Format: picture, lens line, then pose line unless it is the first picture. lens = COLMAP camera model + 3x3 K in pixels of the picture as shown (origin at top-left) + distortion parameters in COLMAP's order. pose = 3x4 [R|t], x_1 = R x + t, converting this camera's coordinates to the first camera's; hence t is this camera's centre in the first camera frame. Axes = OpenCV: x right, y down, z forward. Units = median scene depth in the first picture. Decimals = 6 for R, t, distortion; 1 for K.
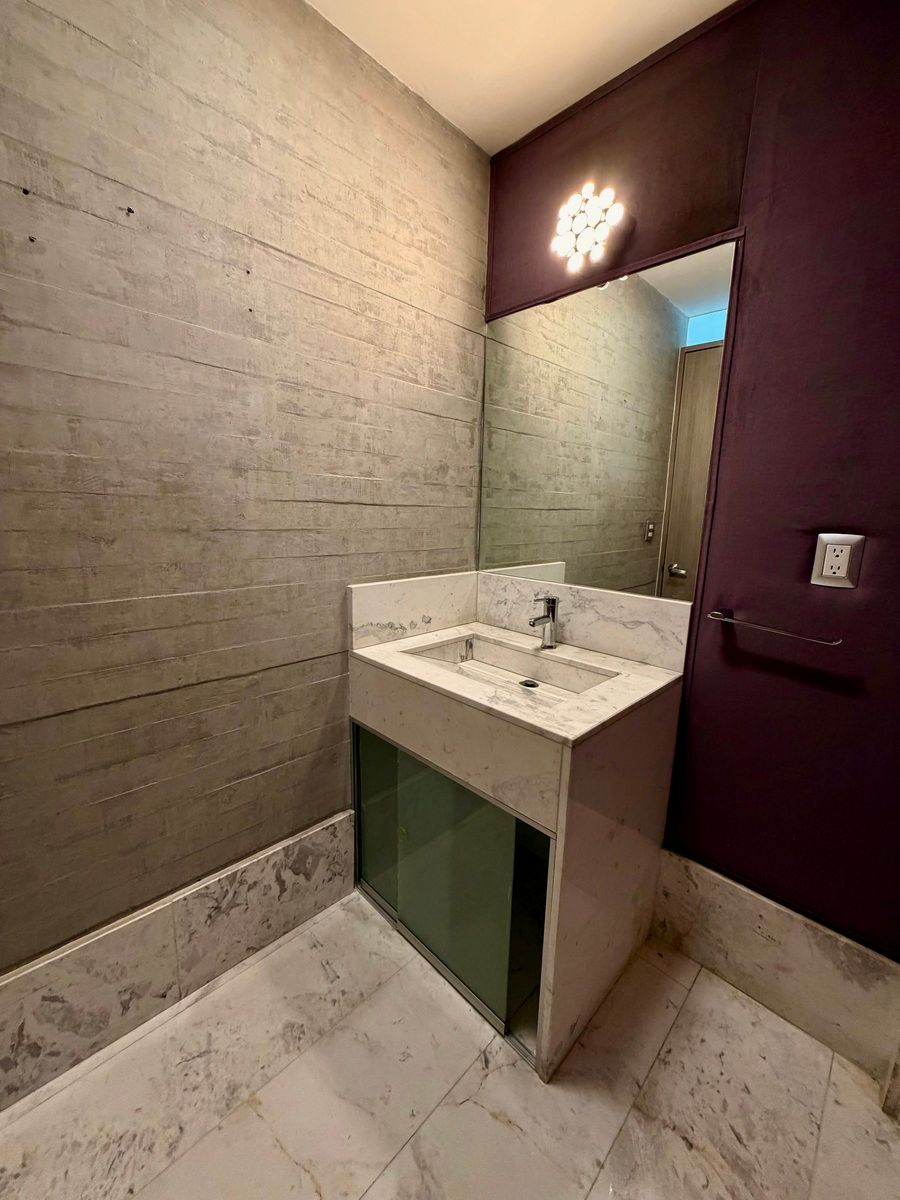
lens RADIAL K [[480.3, 0, 451.2], [0, 480.3, 599.5], [0, 0, 1]] dist [-0.001843, 0.000682]
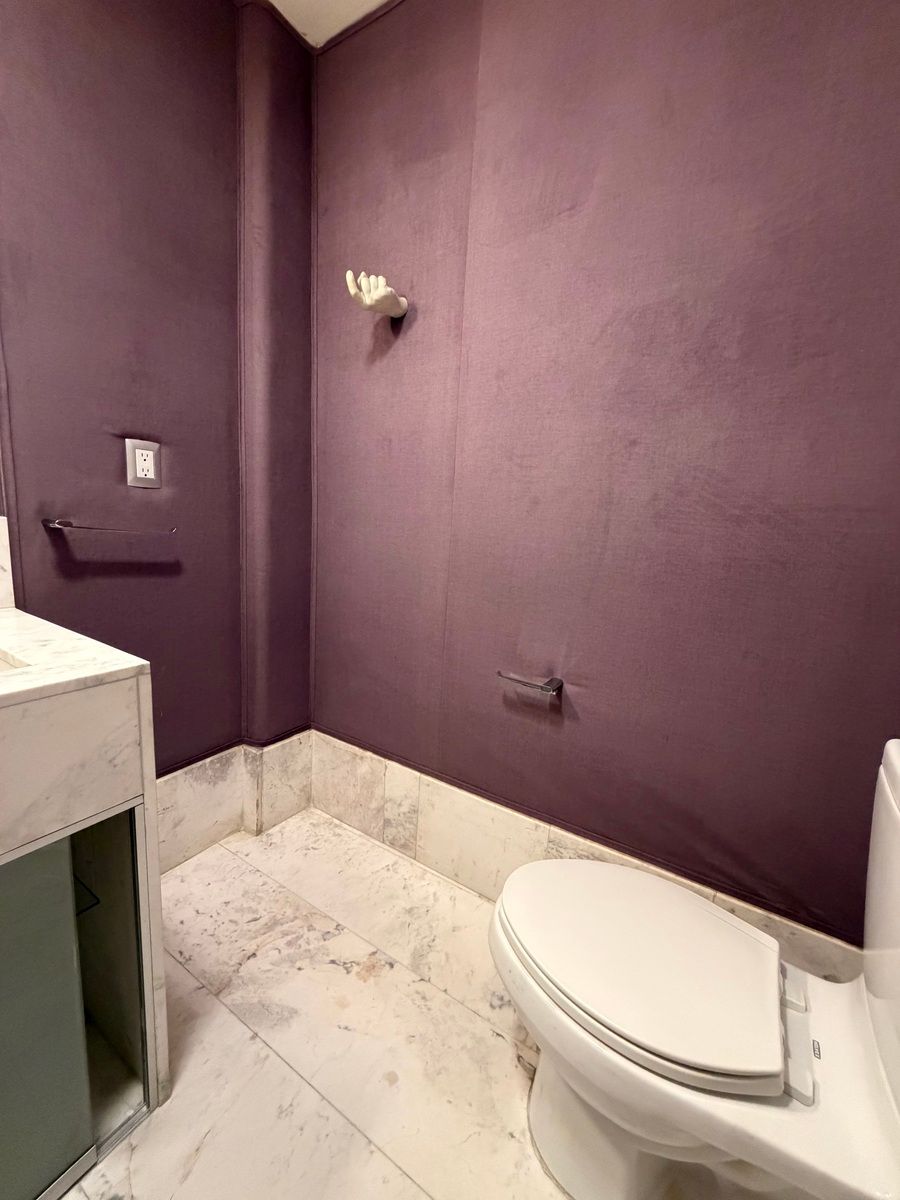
lens RADIAL K [[480.3, 0, 449.4], [0, 480.3, 598.8], [0, 0, 1]] dist [-0.001843, 0.000682]
pose [[-0.234239, -0.196695, 0.952073, -0.551533], [0.116954, 0.966505, 0.228450, 0.054921], [-0.965119, 0.164861, -0.203389, 0.587813]]
